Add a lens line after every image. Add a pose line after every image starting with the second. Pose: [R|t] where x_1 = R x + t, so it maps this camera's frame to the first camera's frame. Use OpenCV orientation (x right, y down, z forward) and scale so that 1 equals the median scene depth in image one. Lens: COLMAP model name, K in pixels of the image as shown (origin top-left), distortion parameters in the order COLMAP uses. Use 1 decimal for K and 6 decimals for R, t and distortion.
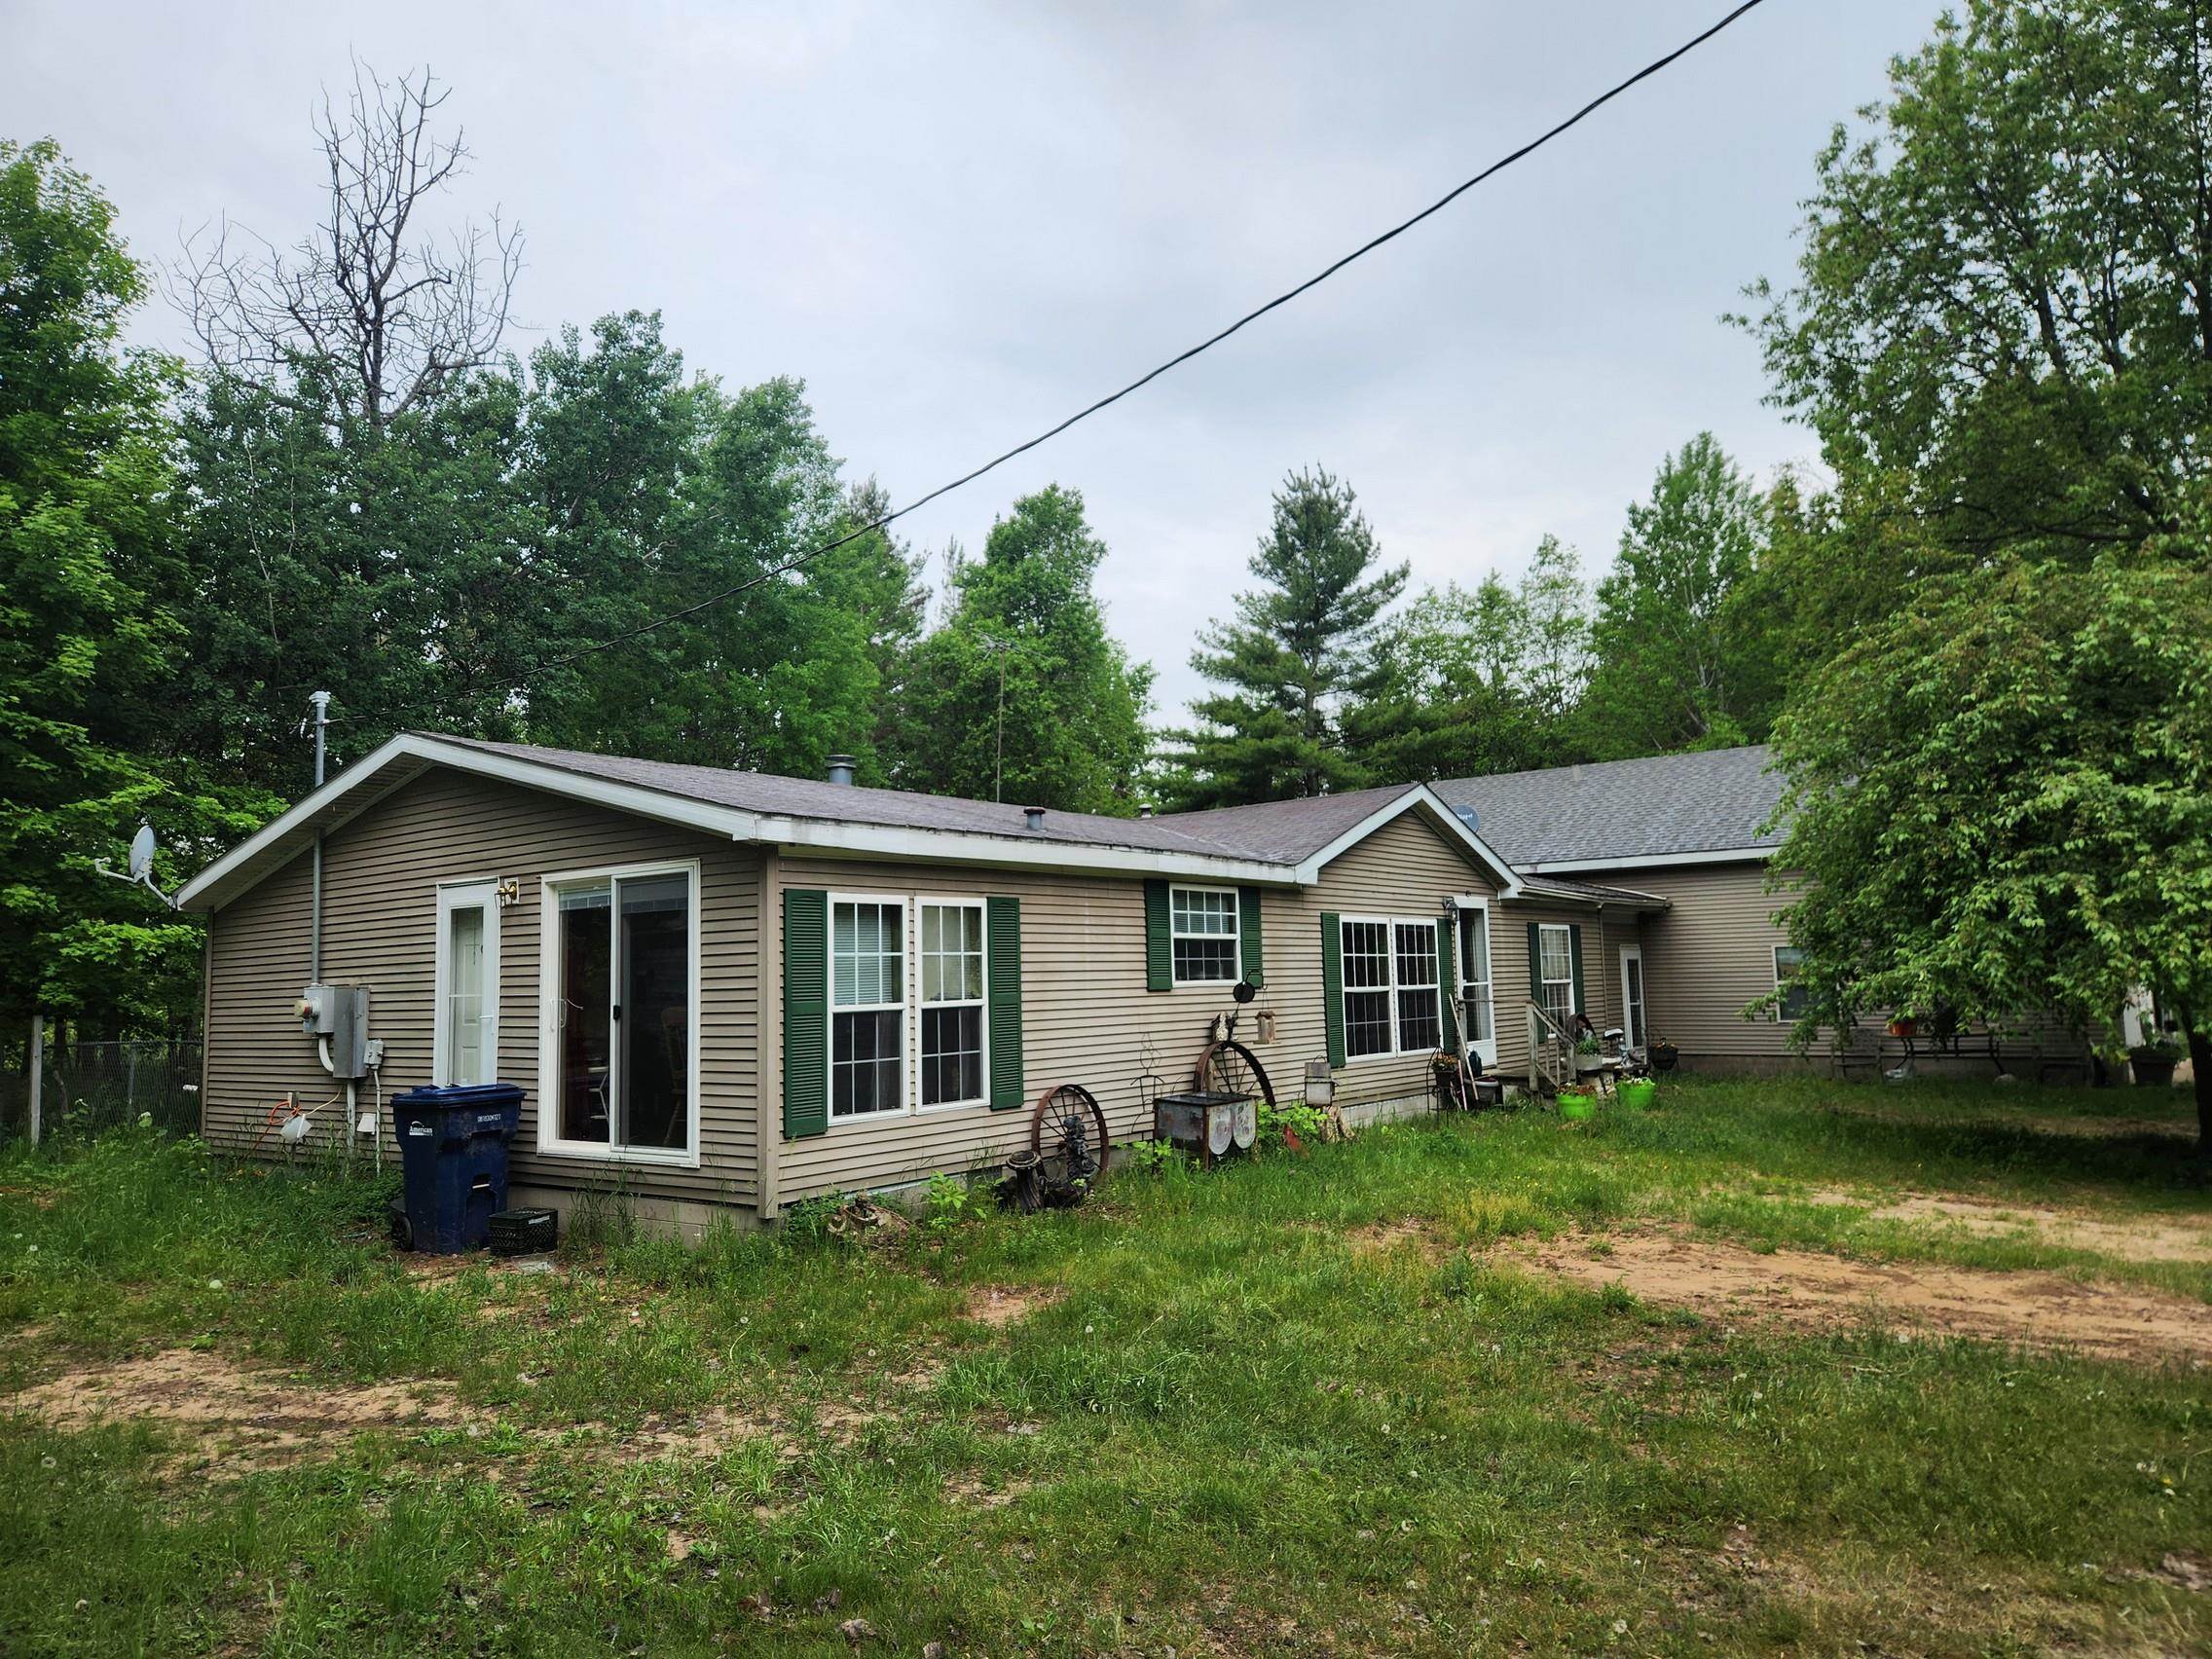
lens RADIAL K [[1506.2, 0, 1111.2], [0, 1506.2, 831.7], [0, 0, 1]] dist [0.063887, -0.051247]
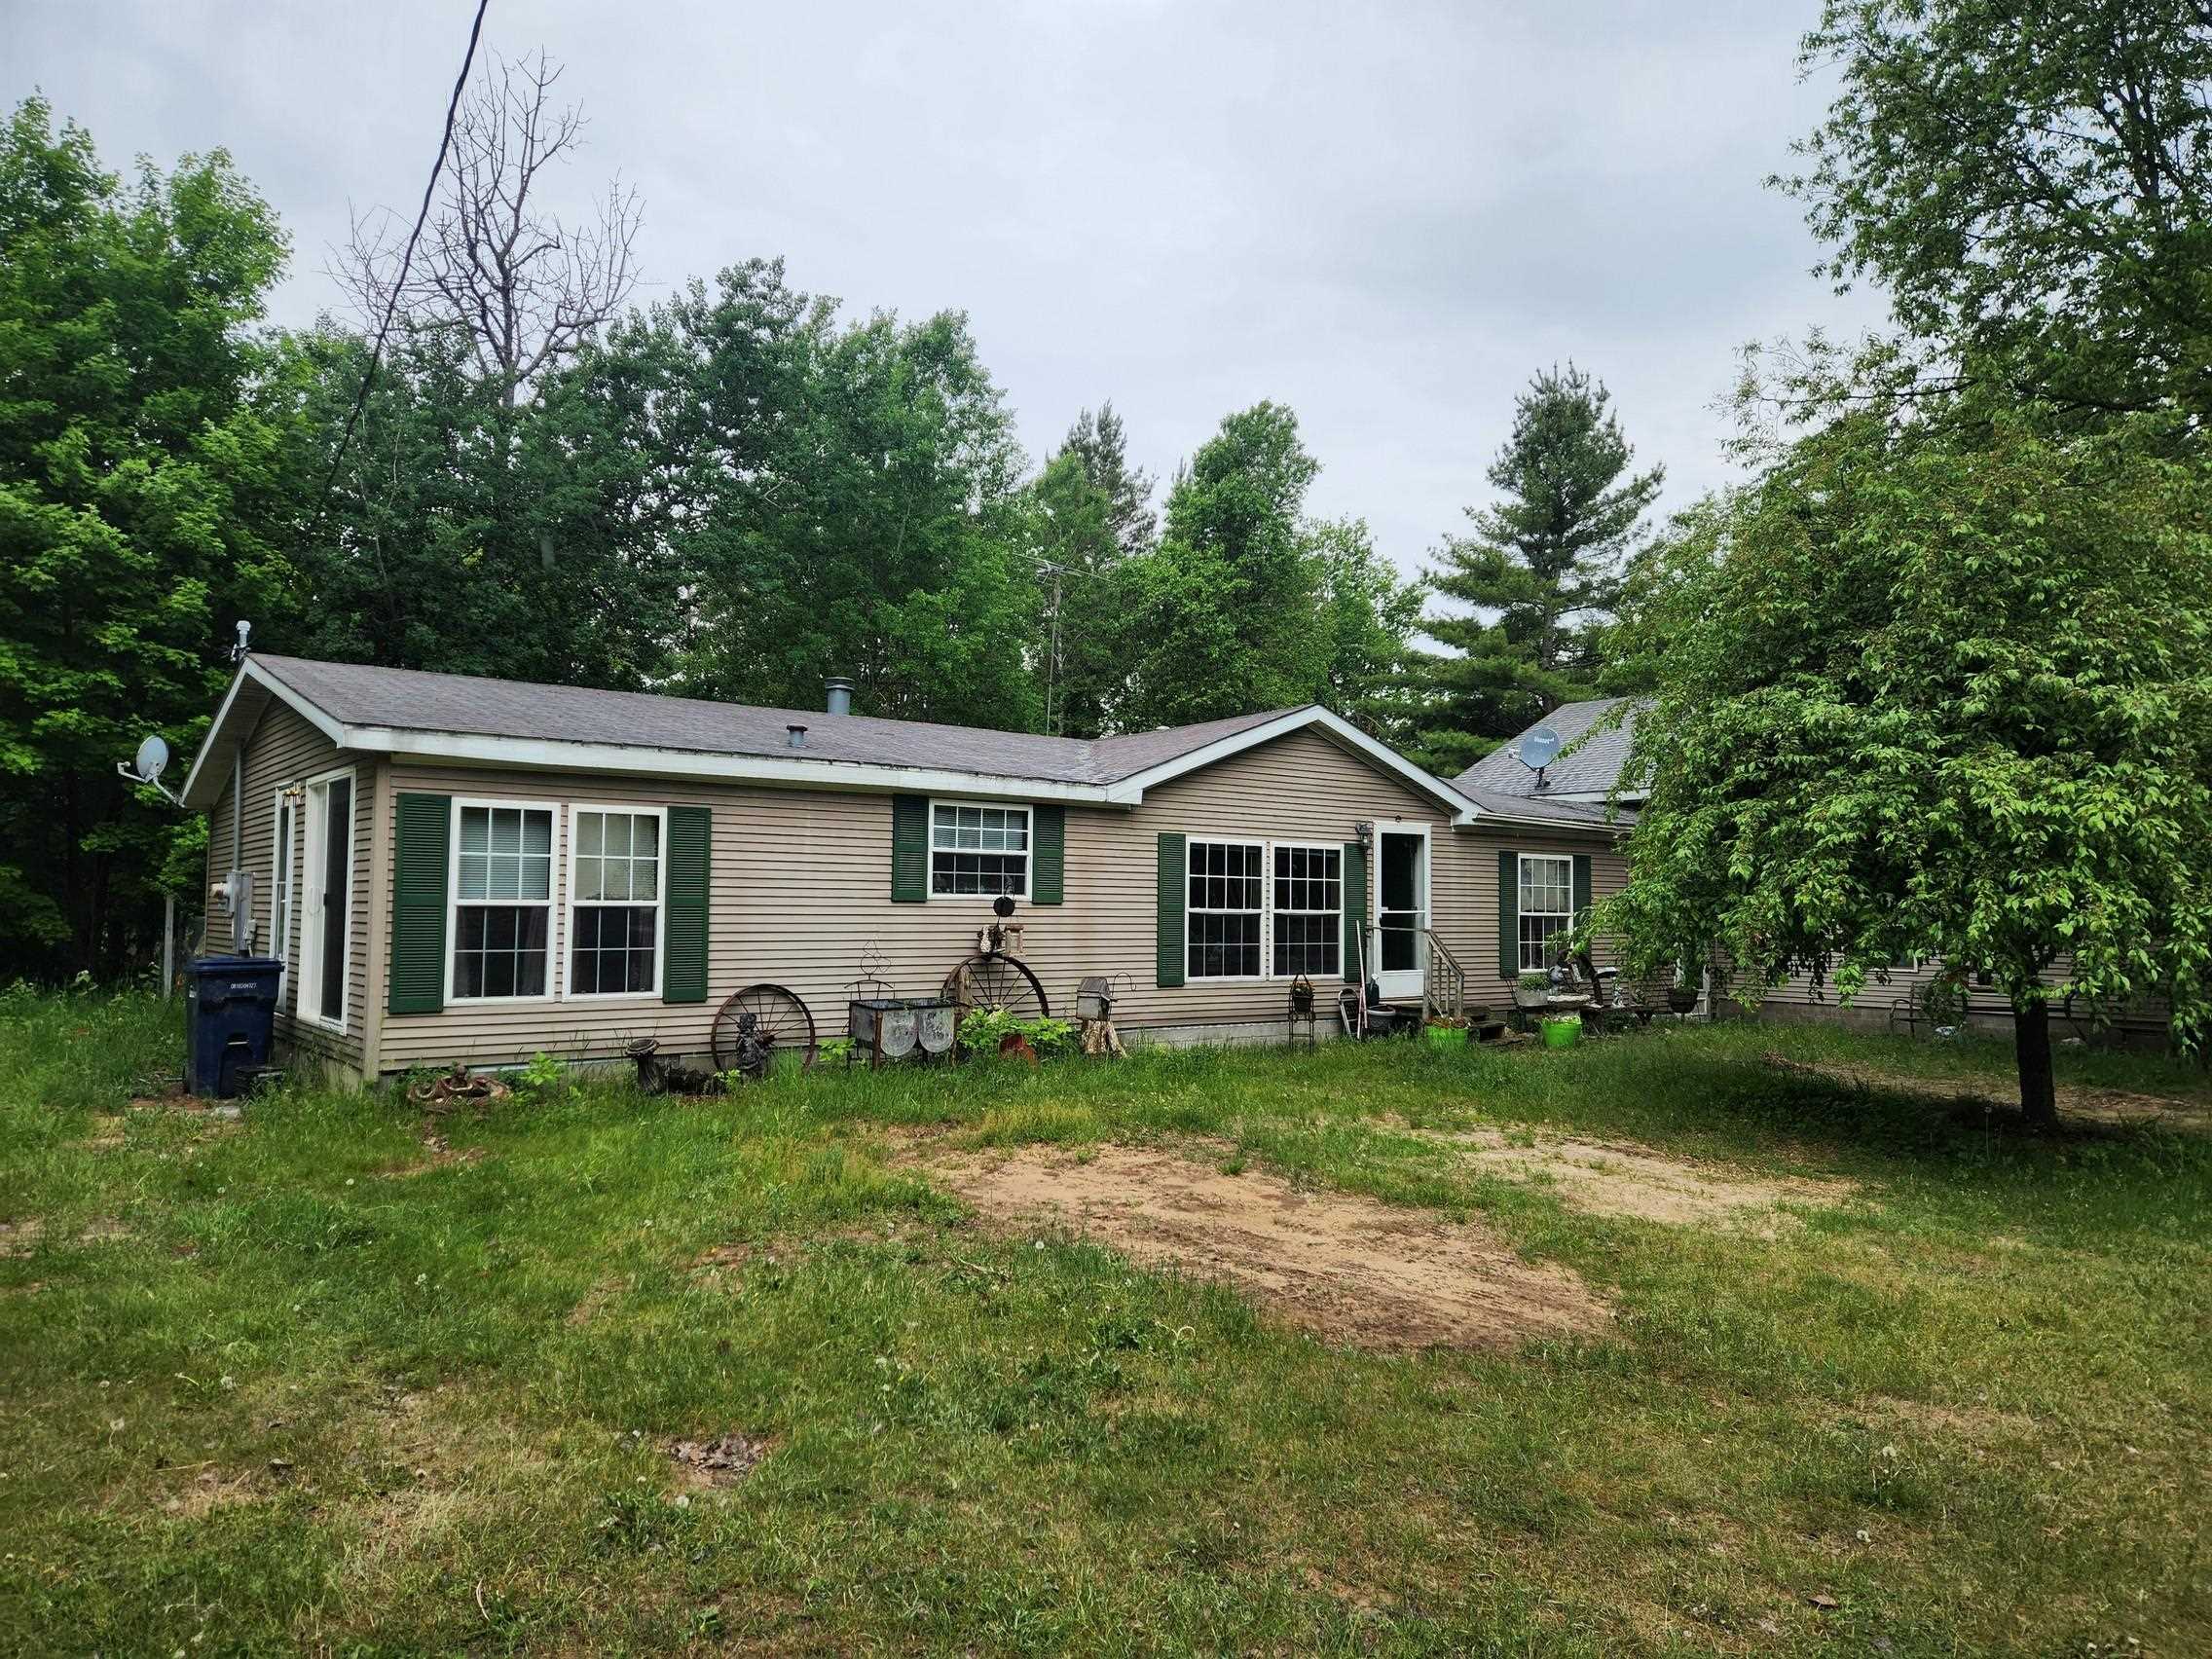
lens RADIAL K [[1506.2, 0, 1098.0], [0, 1506.2, 834.1], [0, 0, 1]] dist [0.063887, -0.051247]
pose [[0.967178, 0.022224, -0.253125, 0.309817], [-0.009270, 0.998591, 0.052255, 0.002352], [0.253930, -0.048193, 0.966021, 0.021698]]
